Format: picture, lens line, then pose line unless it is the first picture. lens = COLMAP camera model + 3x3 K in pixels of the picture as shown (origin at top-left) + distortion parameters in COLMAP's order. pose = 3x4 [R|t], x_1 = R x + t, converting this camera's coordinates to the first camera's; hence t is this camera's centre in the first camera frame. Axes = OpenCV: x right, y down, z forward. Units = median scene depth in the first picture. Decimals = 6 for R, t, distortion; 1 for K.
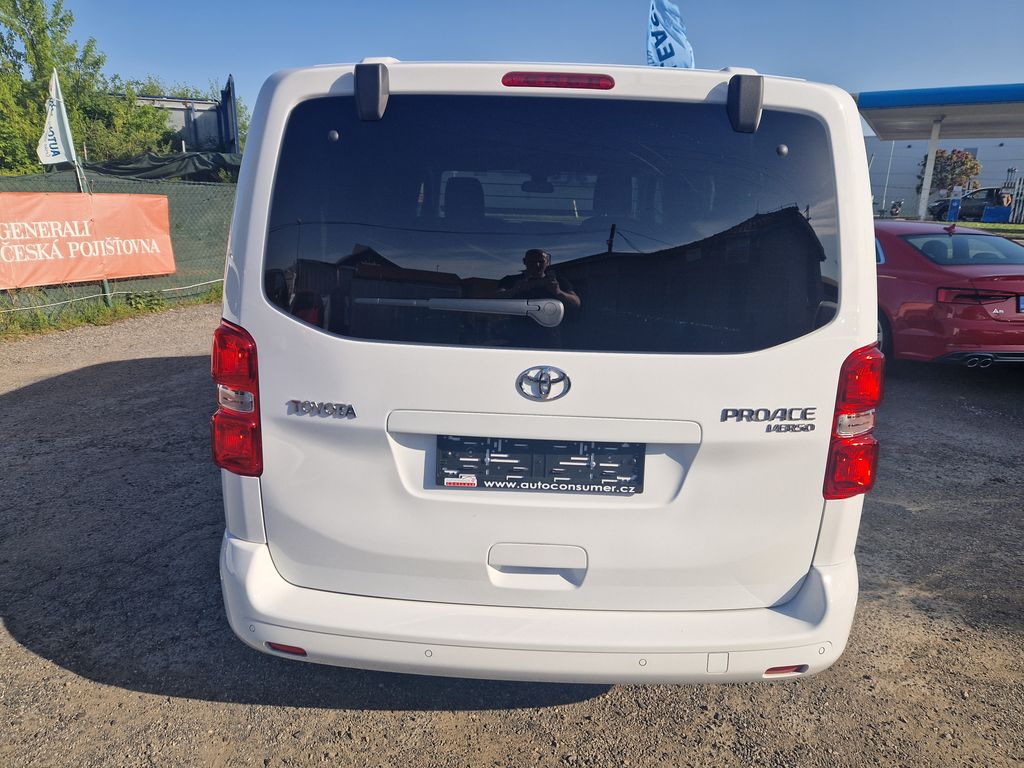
lens RADIAL K [[687.4, 0, 513.9], [0, 687.4, 381.8], [0, 0, 1]] dist [0.051639, -0.042476]
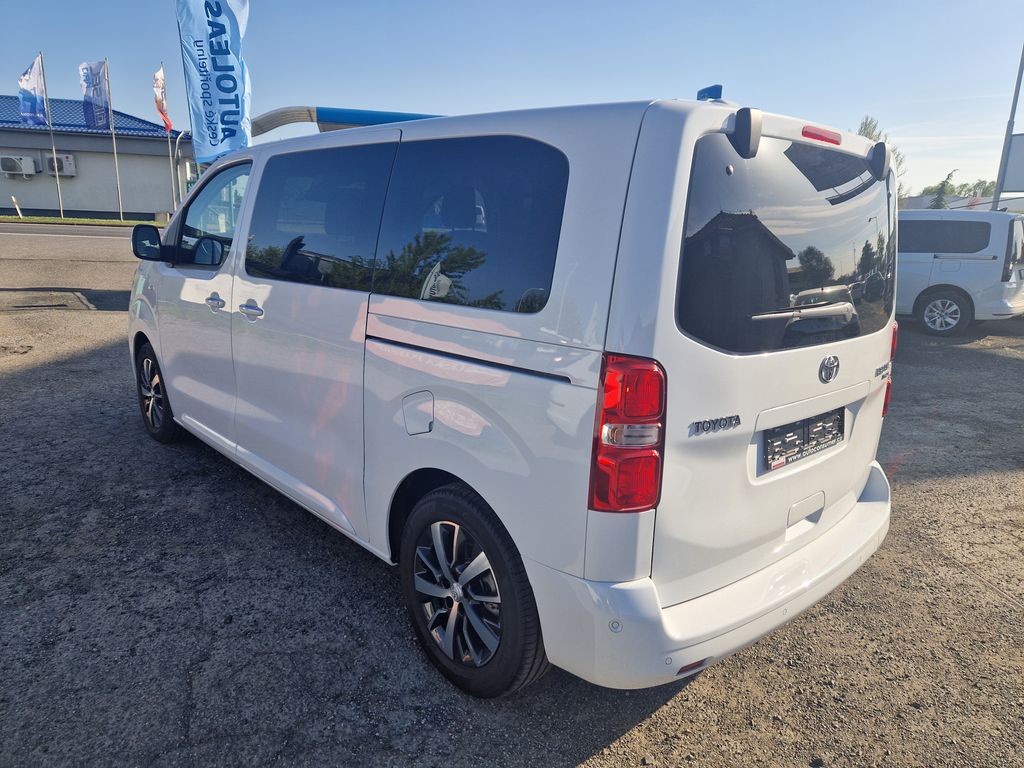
lens RADIAL K [[687.4, 0, 515.5], [0, 687.4, 383.9], [0, 0, 1]] dist [0.051639, -0.042476]
pose [[0.721792, -0.154845, 0.674566, -1.194447], [0.154980, 0.986062, 0.060519, -0.131966], [-0.674535, 0.060862, 0.735730, 0.422271]]
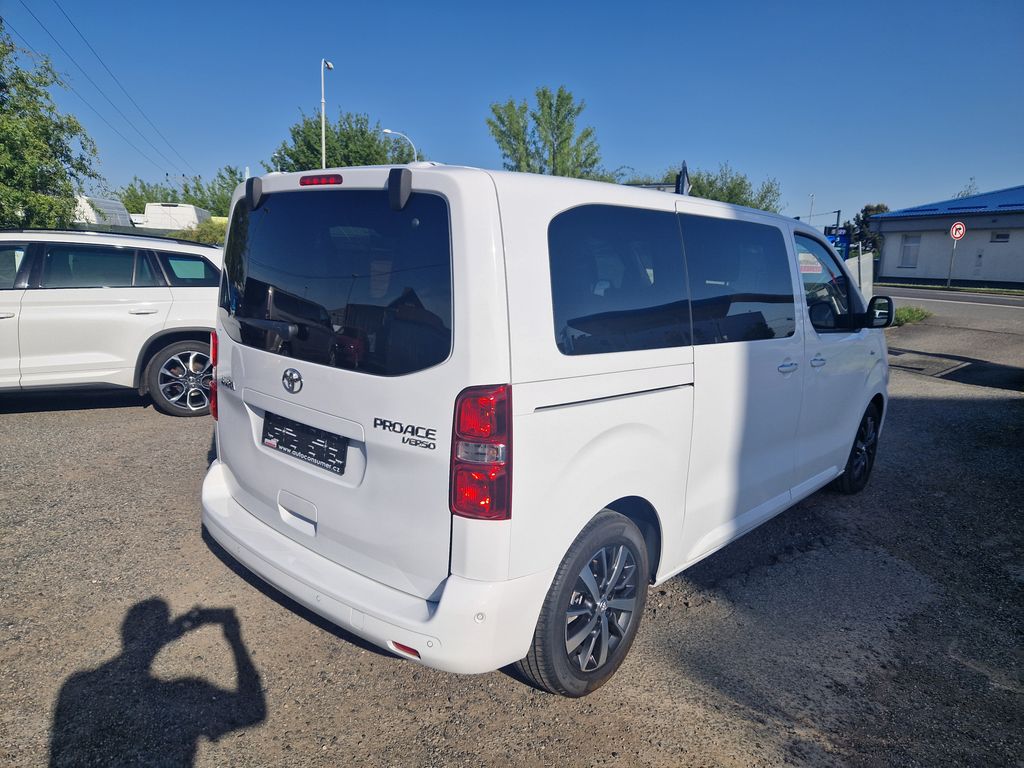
lens RADIAL K [[687.4, 0, 514.5], [0, 687.4, 388.9], [0, 0, 1]] dist [0.051639, -0.042476]
pose [[0.759953, 0.121151, -0.638587, 1.281074], [-0.177497, 0.983814, -0.024585, -0.027510], [0.625272, 0.132031, 0.769157, 0.158307]]
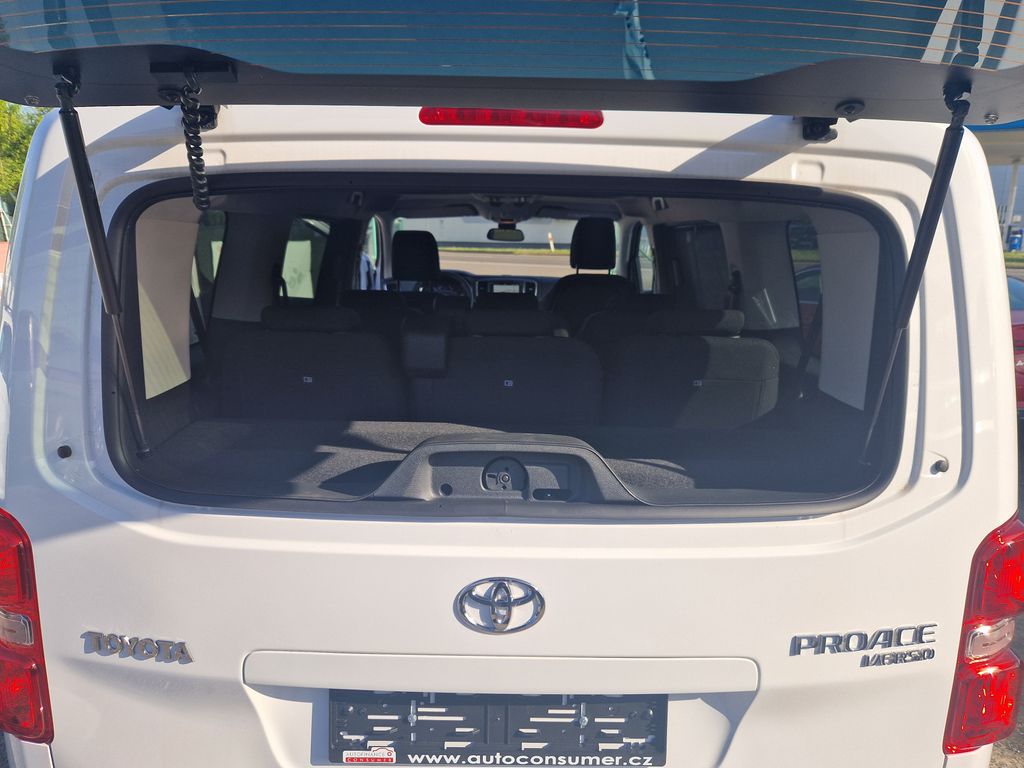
lens RADIAL K [[687.4, 0, 508.6], [0, 687.4, 382.3], [0, 0, 1]] dist [0.051639, -0.042476]
pose [[0.999598, -0.018410, 0.021568, 0.039603], [0.019309, 0.998923, -0.042200, -0.159874], [-0.020768, 0.042600, 0.998876, 0.366708]]
